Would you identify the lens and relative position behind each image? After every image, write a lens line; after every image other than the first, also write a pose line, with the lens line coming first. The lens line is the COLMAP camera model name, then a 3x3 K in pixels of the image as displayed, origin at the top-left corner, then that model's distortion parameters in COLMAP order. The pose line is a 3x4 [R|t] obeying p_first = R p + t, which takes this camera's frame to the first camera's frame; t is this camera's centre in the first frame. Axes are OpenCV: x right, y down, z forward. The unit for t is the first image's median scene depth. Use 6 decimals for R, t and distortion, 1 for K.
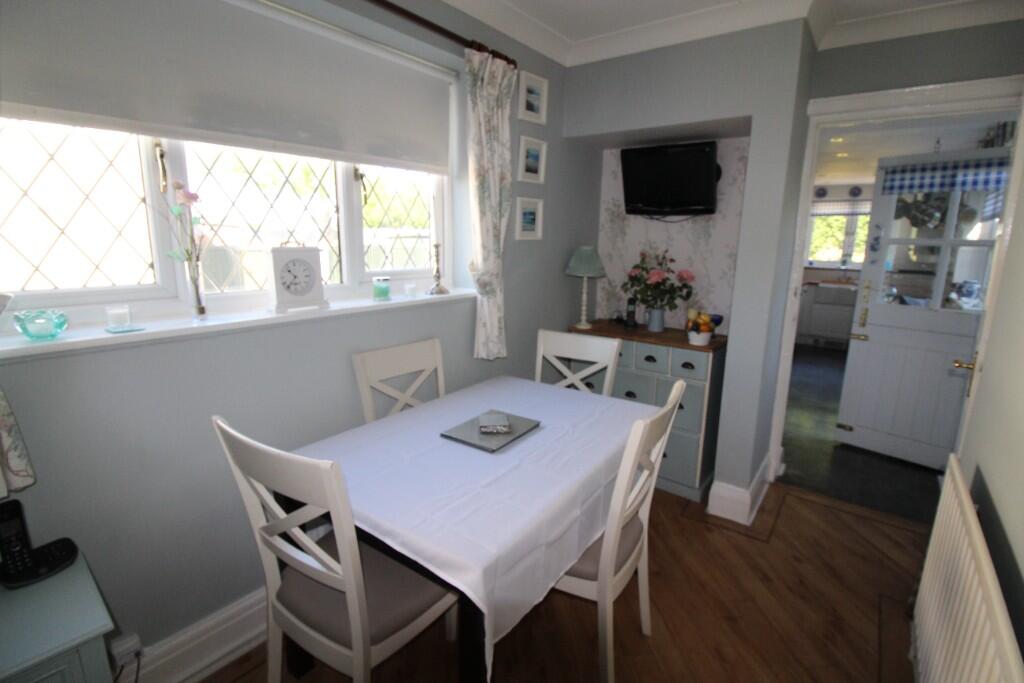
lens RADIAL K [[481.7, 0, 520.6], [0, 481.7, 337.7], [0, 0, 1]] dist [-0.001560, -0.002220]
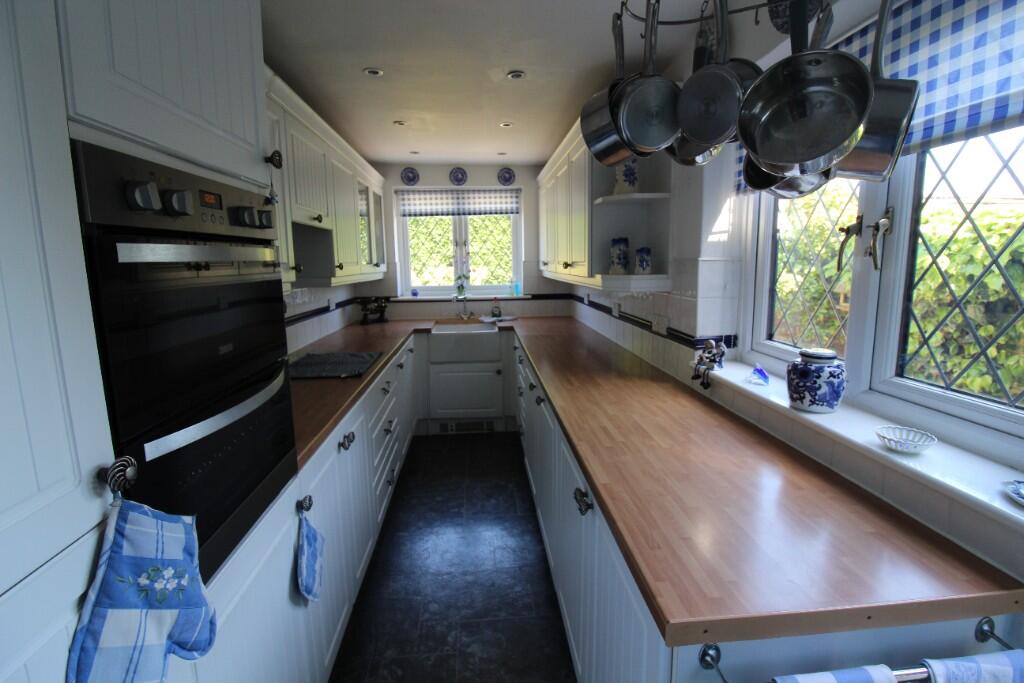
lens RADIAL K [[481.7, 0, 517.6], [0, 481.7, 334.4], [0, 0, 1]] dist [-0.001560, -0.002220]
pose [[0.747285, -0.129904, 0.651683, 0.309208], [0.163778, 0.986458, 0.008832, -0.090619], [-0.644005, 0.100131, 0.758440, 0.479300]]
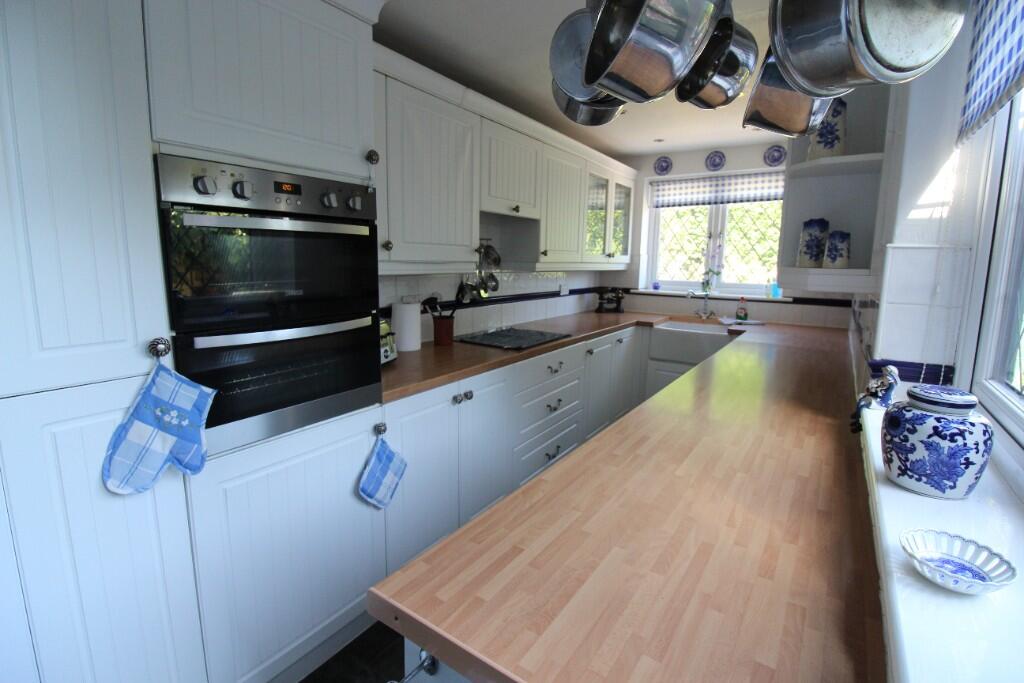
lens RADIAL K [[481.7, 0, 512.5], [0, 481.7, 332.7], [0, 0, 1]] dist [-0.001560, -0.002220]
pose [[0.999255, -0.007261, 0.037907, 0.418659], [0.009256, 0.998567, -0.052705, -0.071427], [-0.037470, 0.053016, 0.997890, 0.438479]]
